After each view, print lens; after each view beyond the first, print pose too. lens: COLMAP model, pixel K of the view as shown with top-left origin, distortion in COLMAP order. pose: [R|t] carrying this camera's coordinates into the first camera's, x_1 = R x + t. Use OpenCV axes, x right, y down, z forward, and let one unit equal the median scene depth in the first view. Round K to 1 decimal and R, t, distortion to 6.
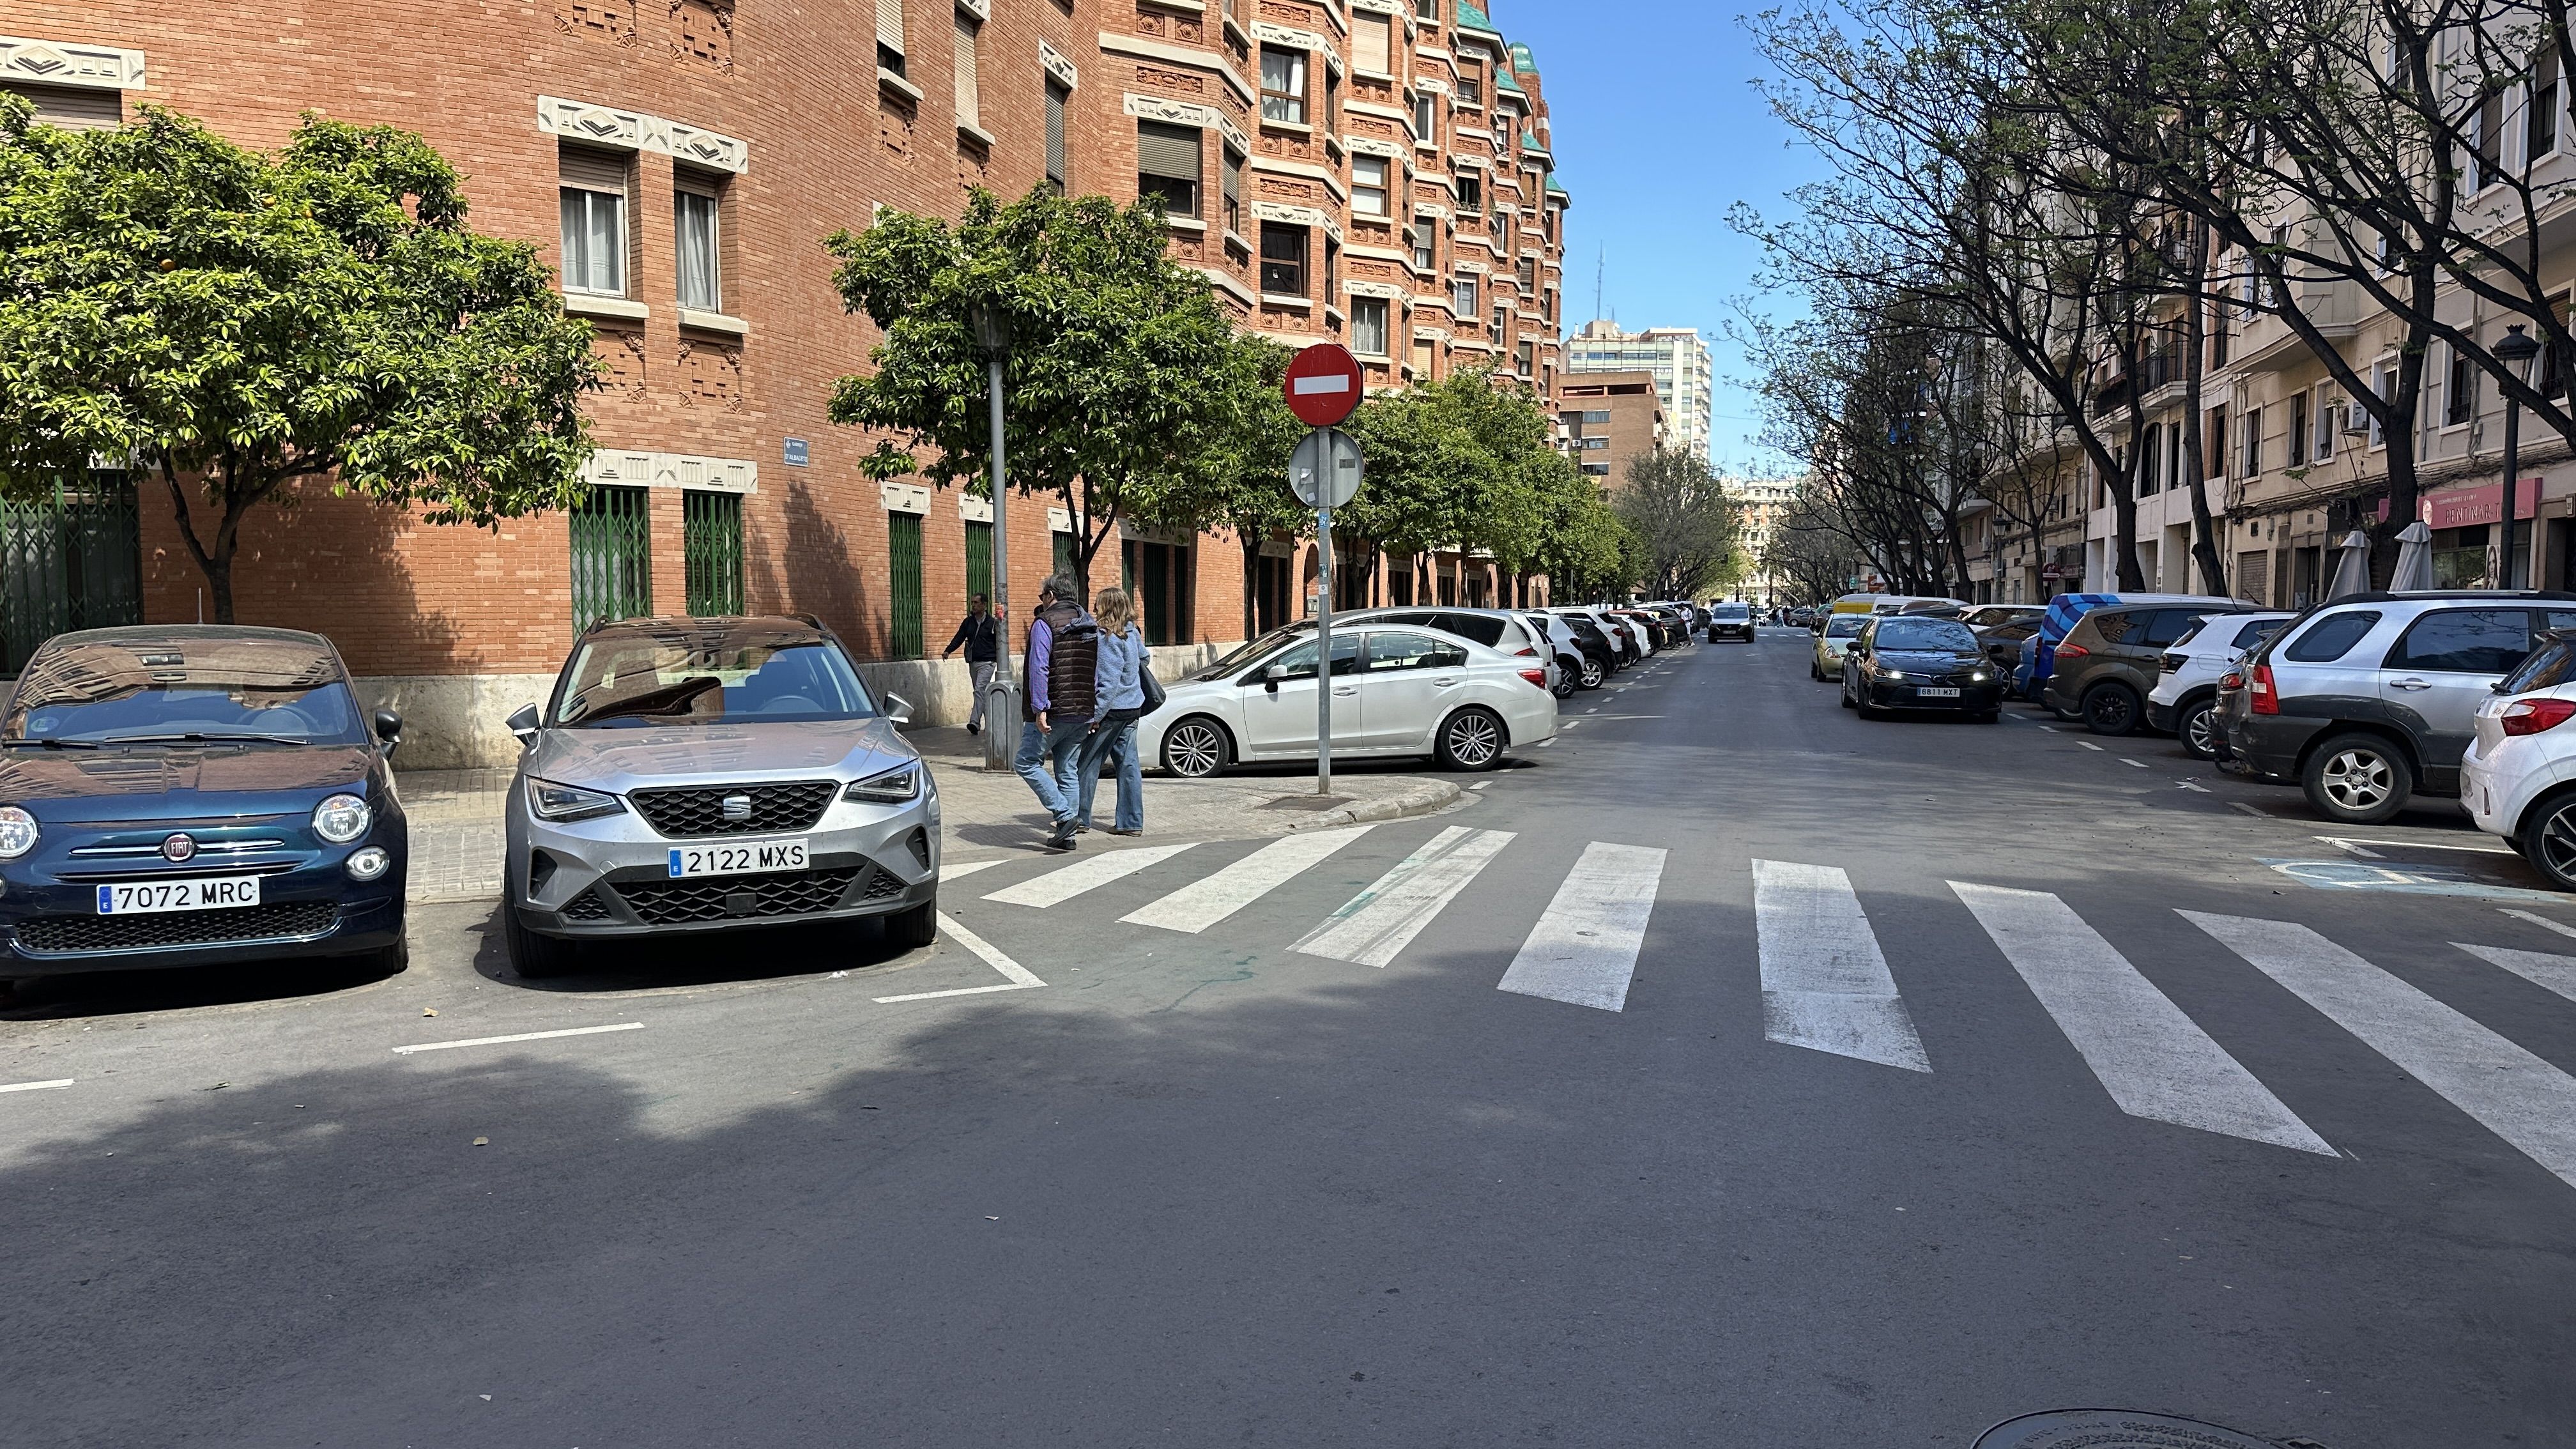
lens RADIAL K [[1696.5, 0, 1288.0], [0, 1696.5, 724.5], [0, 0, 1]] dist [0.111786, -0.165059]
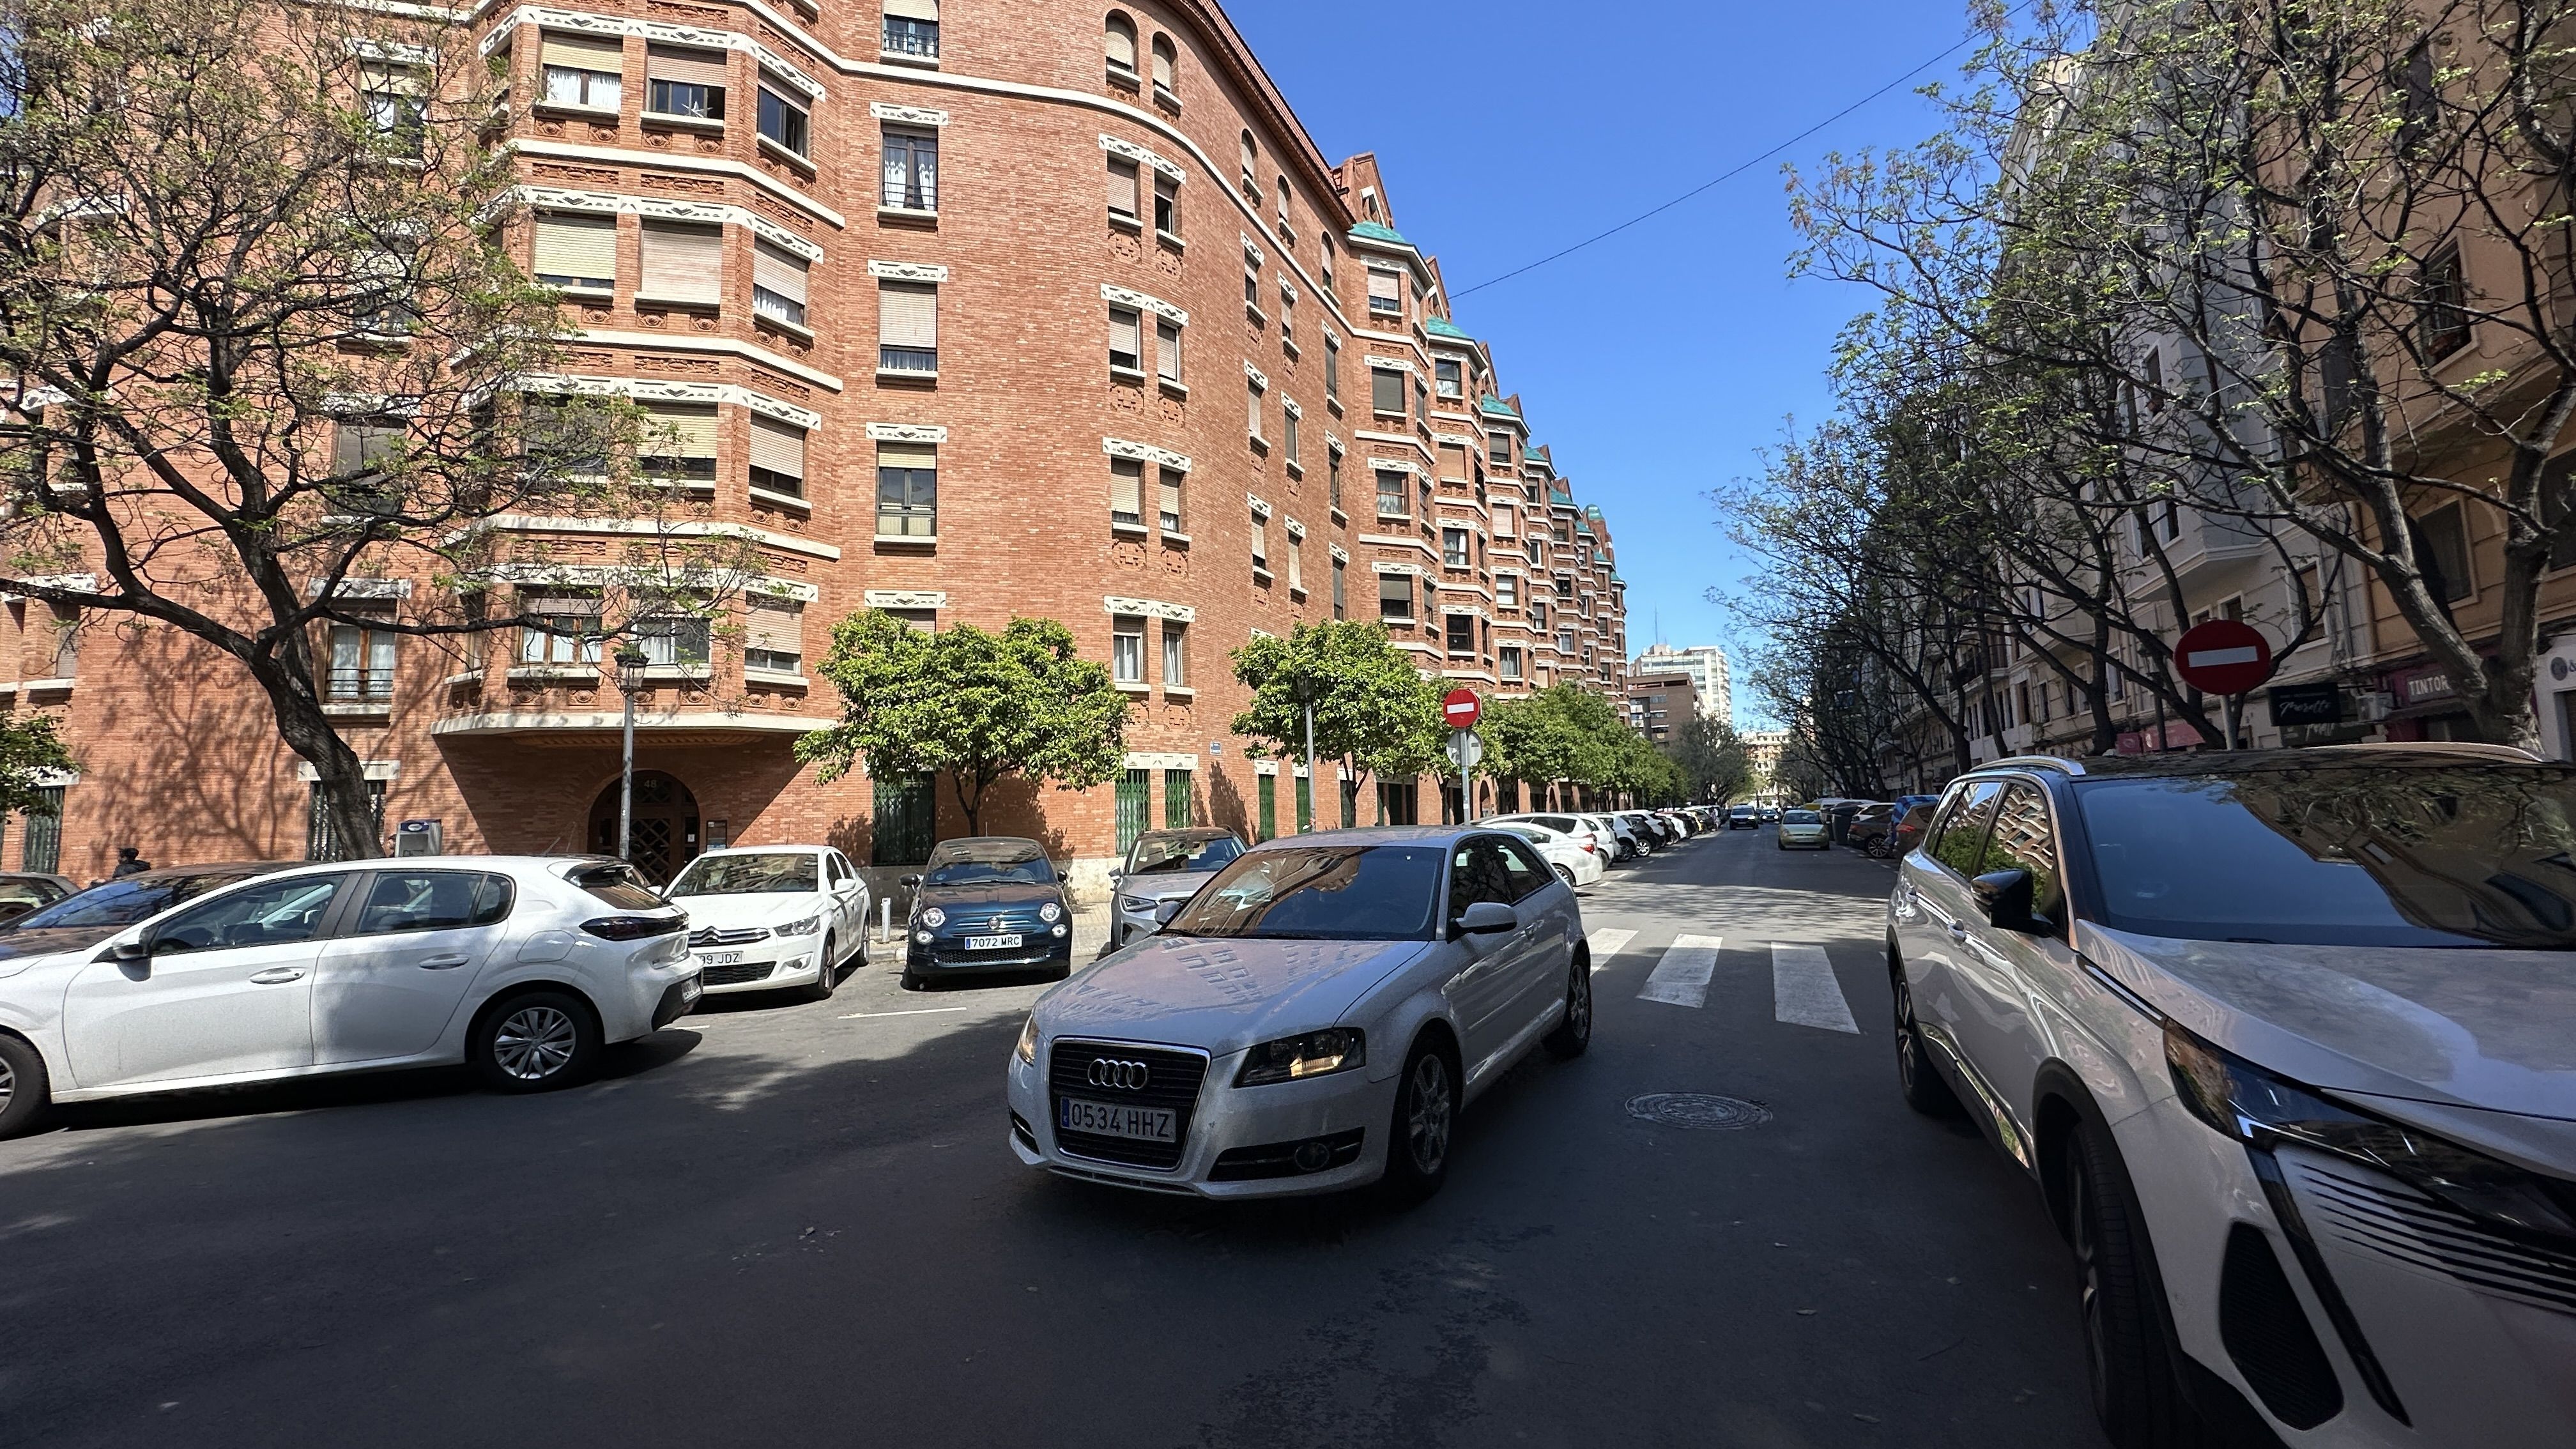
lens RADIAL K [[1008.5, 0, 1288.0], [0, 1008.5, 724.5], [0, 0, 1]] dist [-0.000083, -0.000020]
pose [[0.979374, -0.047070, -0.196496, 0.035046], [0.014935, 0.986691, -0.161922, 0.009892], [0.201502, 0.155647, 0.967042, -0.145264]]
